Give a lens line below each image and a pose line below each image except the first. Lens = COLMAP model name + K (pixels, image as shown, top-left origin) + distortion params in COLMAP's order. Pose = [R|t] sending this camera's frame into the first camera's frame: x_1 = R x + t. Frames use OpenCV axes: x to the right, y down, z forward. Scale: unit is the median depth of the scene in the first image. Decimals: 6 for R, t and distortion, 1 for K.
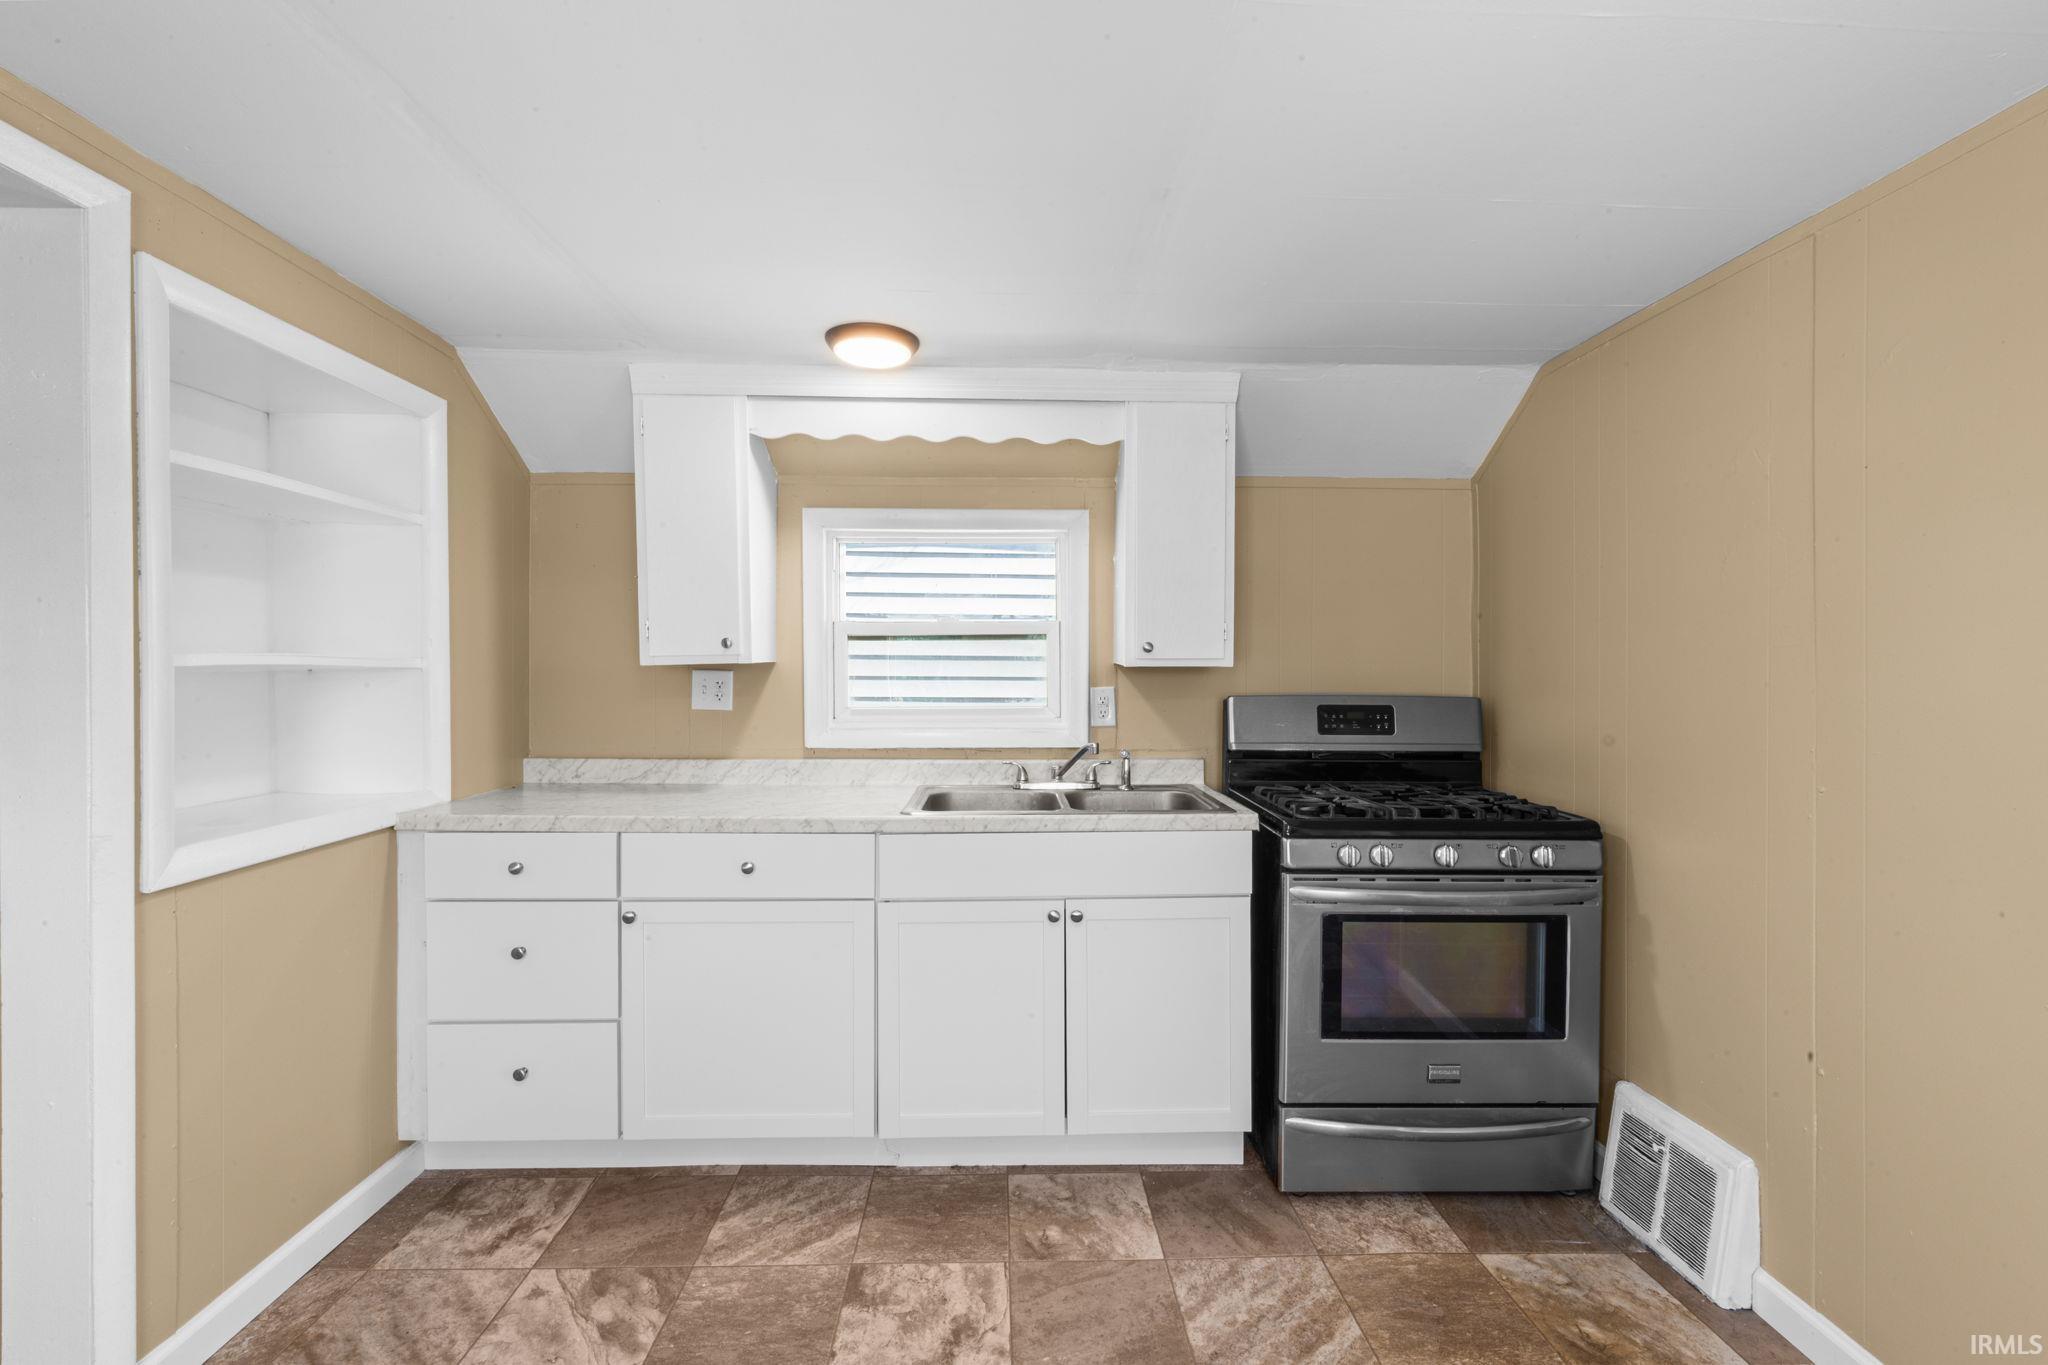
lens RADIAL K [[941.5, 0, 1018.3], [0, 941.5, 674.6], [0, 0, 1]] dist [0.004082, 0.000045]
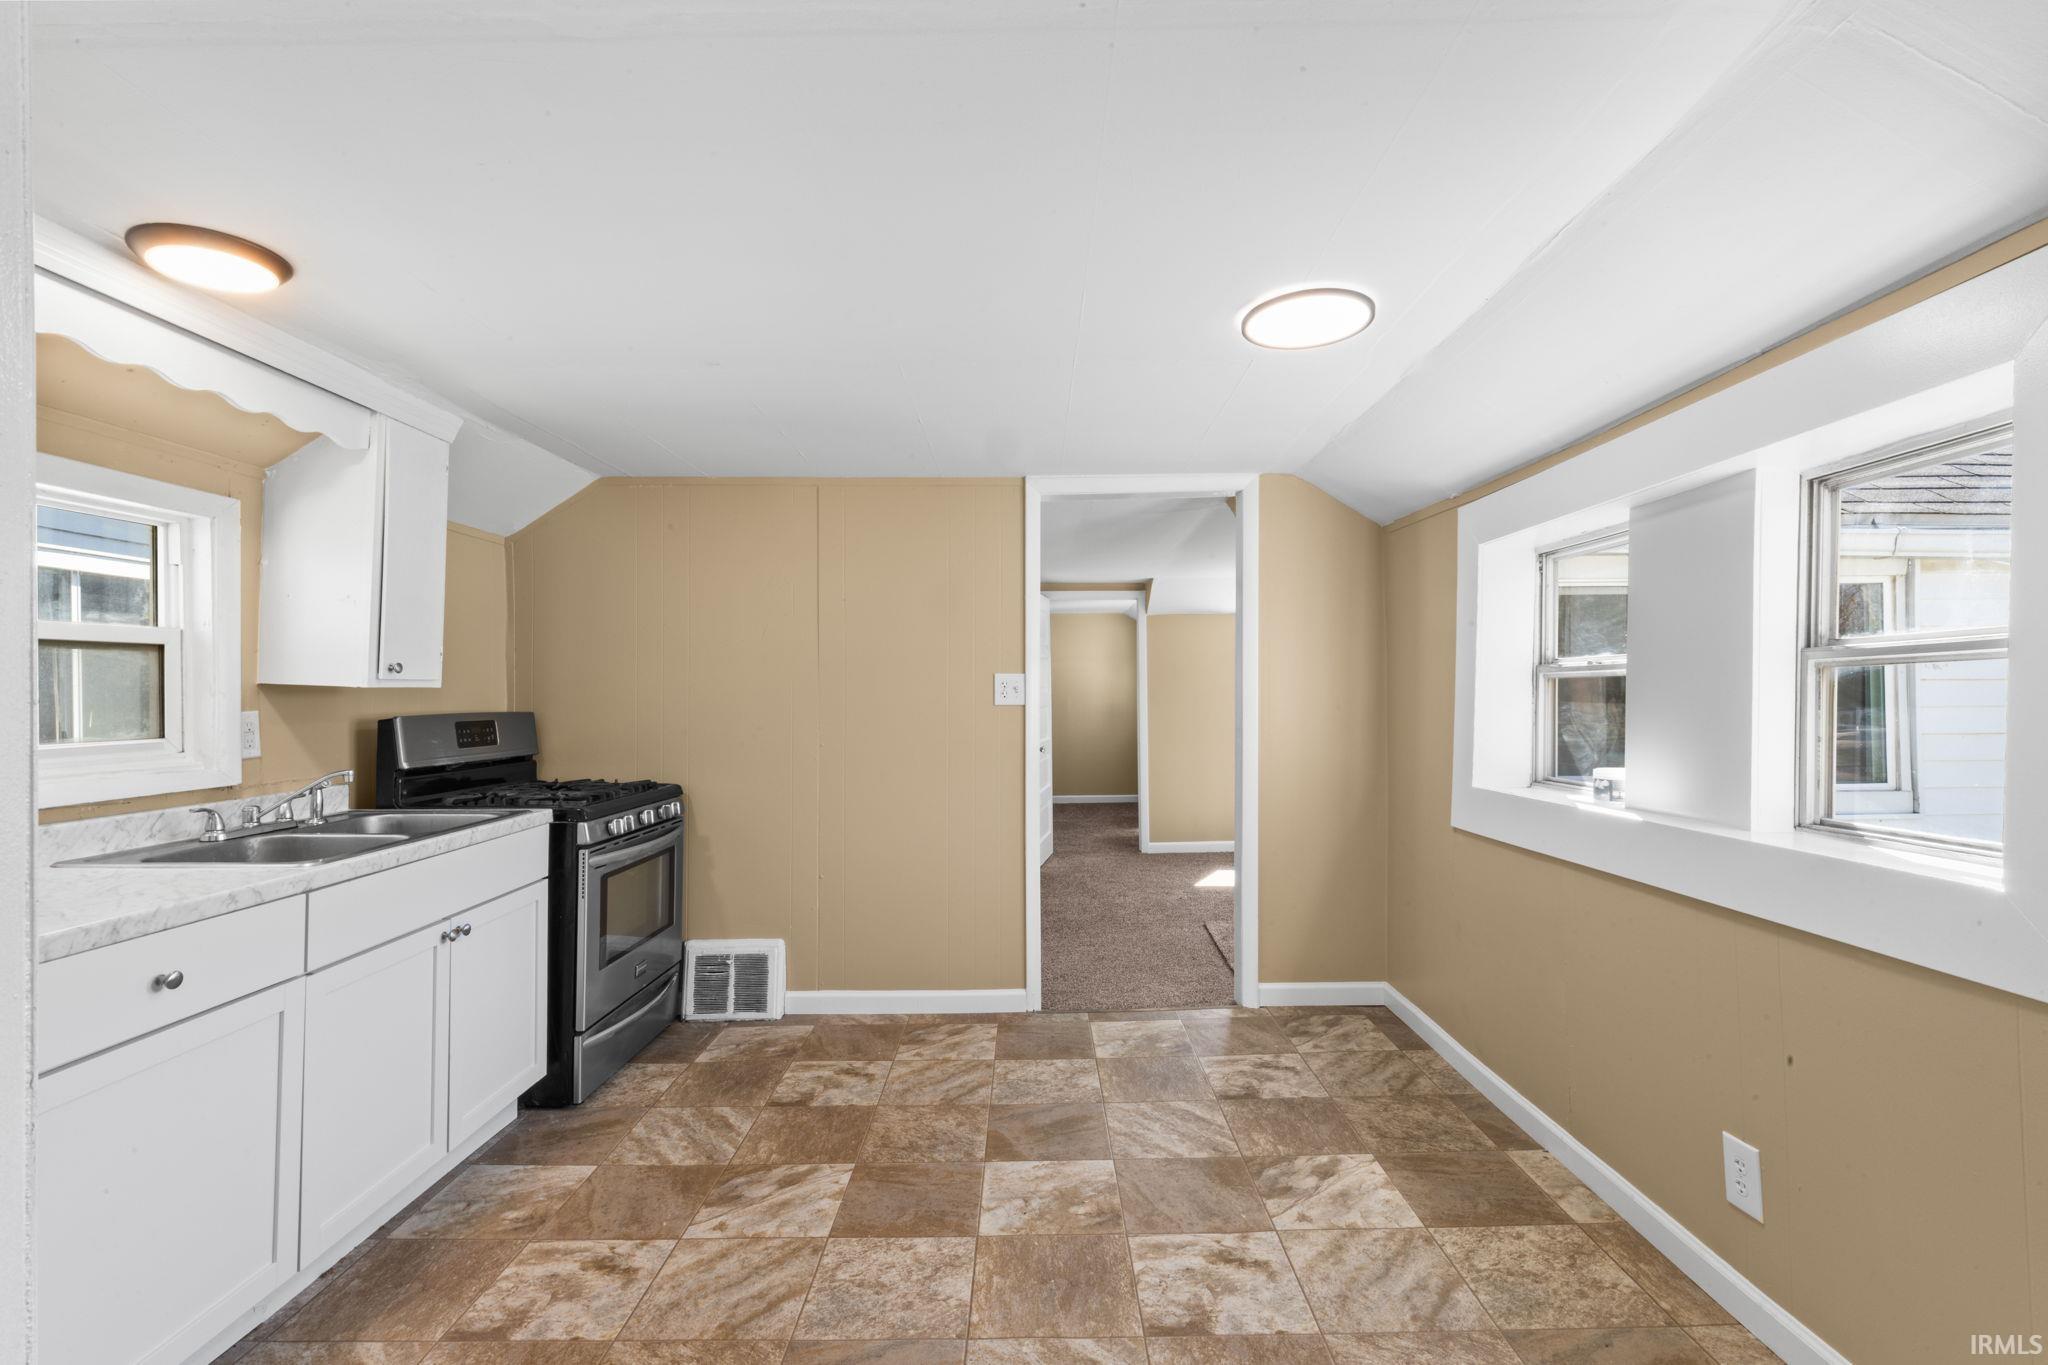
lens RADIAL K [[935.8, 0, 1047.6], [0, 935.8, 685.6], [0, 0, 1]] dist [0.001304, -0.001042]
pose [[0.006261, 0.003091, 0.999976, -0.950464], [0.008769, 0.999957, -0.003146, -0.001523], [-0.999942, 0.008788, 0.006234, 0.351353]]
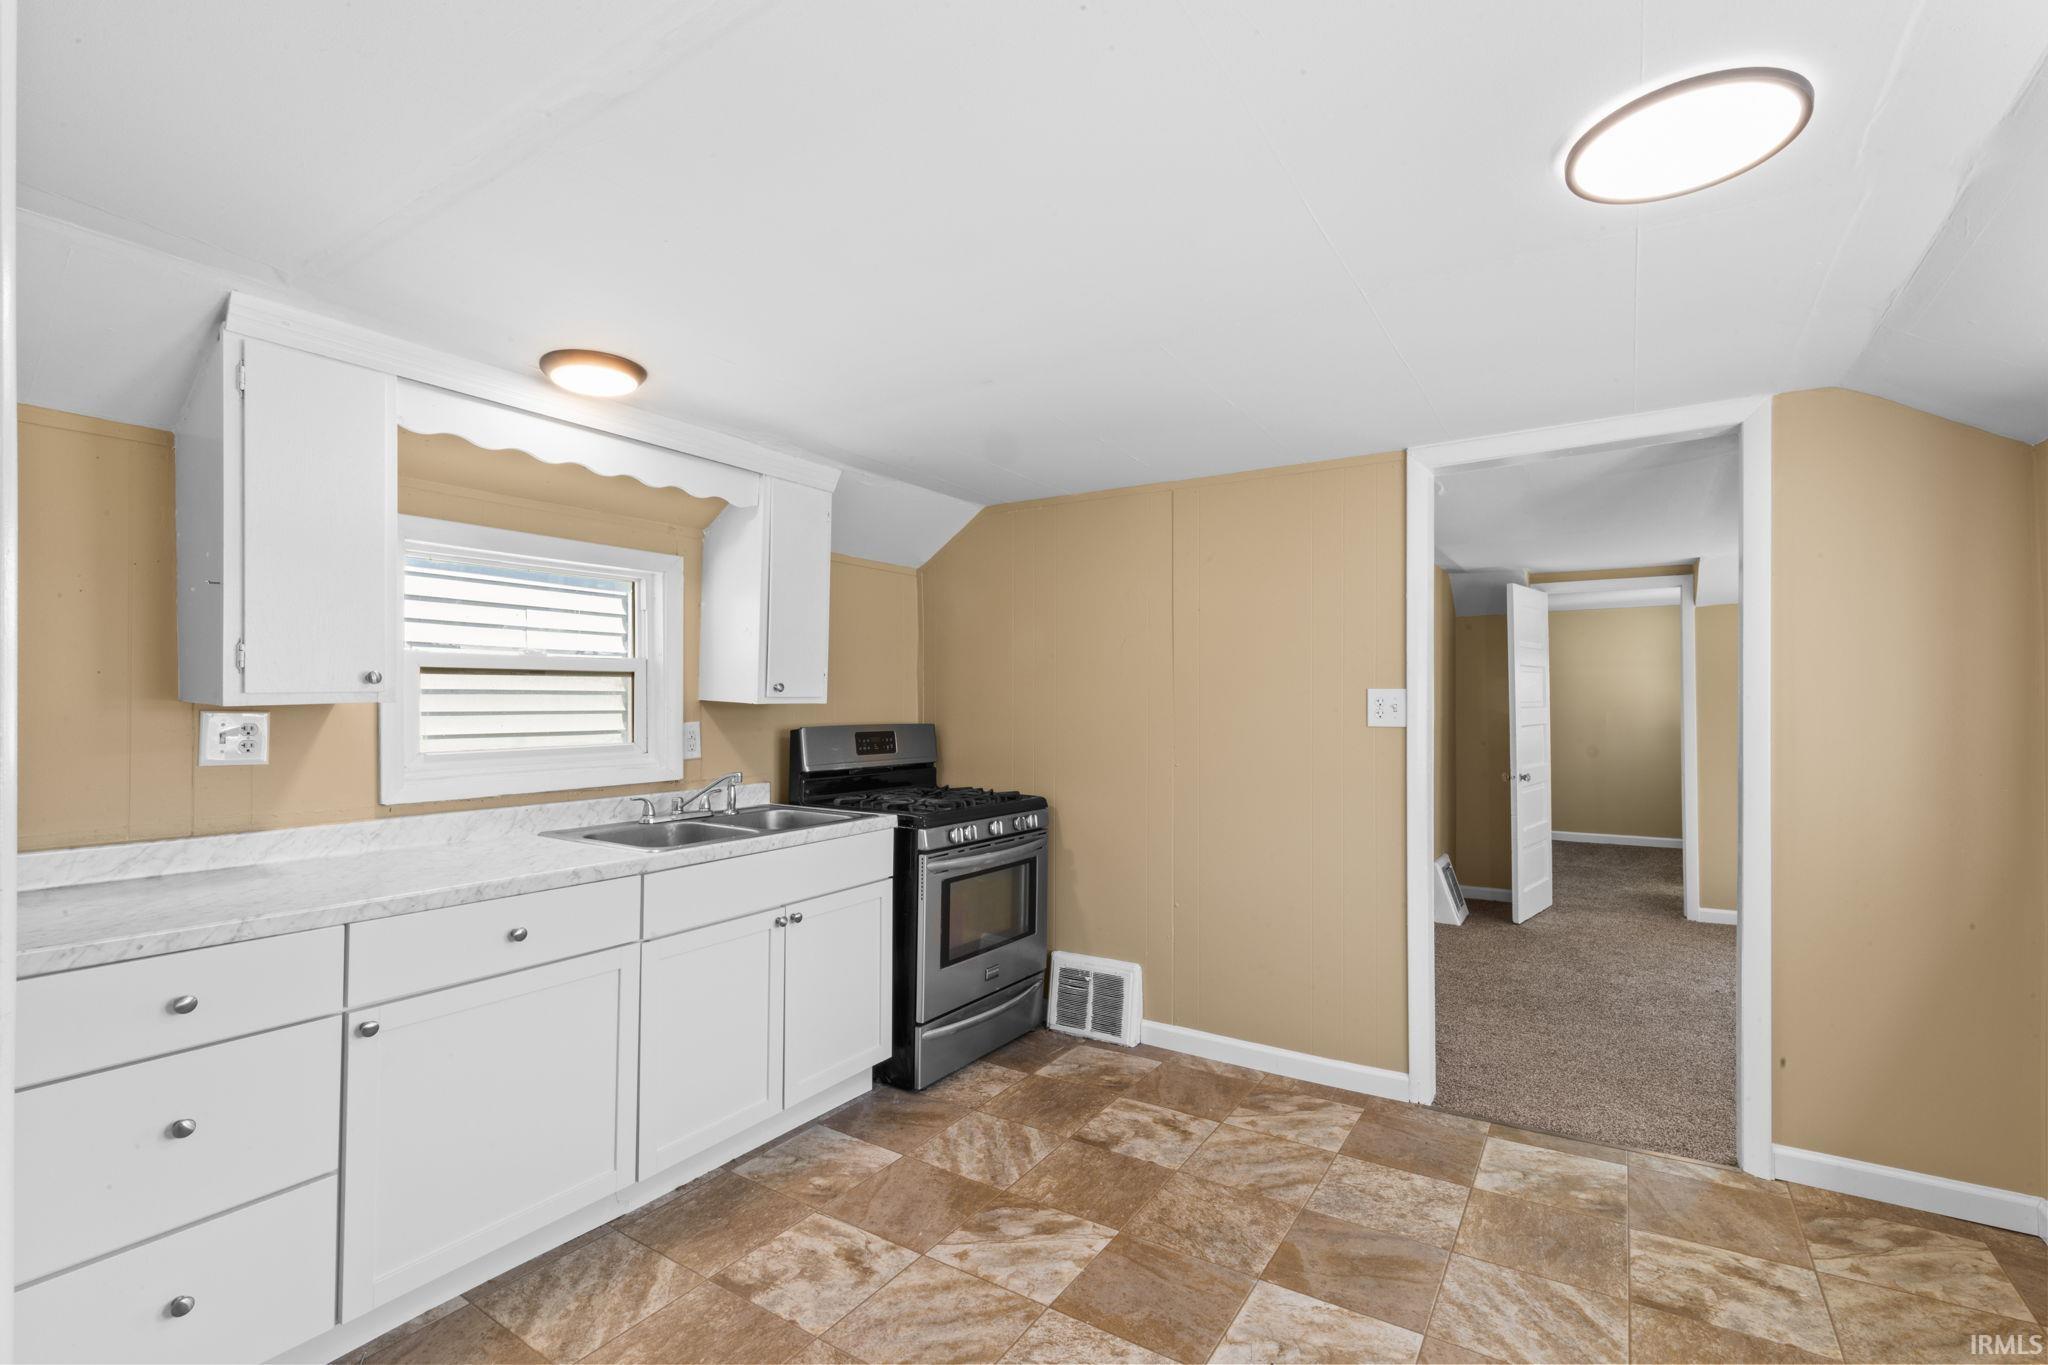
lens RADIAL K [[937.0, 0, 1023.0], [0, 937.0, 692.4], [0, 0, 1]] dist [0.003348, -0.001428]
pose [[0.562703, 0.004431, 0.826647, -0.740708], [0.003767, 0.999961, -0.007925, -0.013998], [-0.826651, 0.007574, 0.562665, 0.106712]]
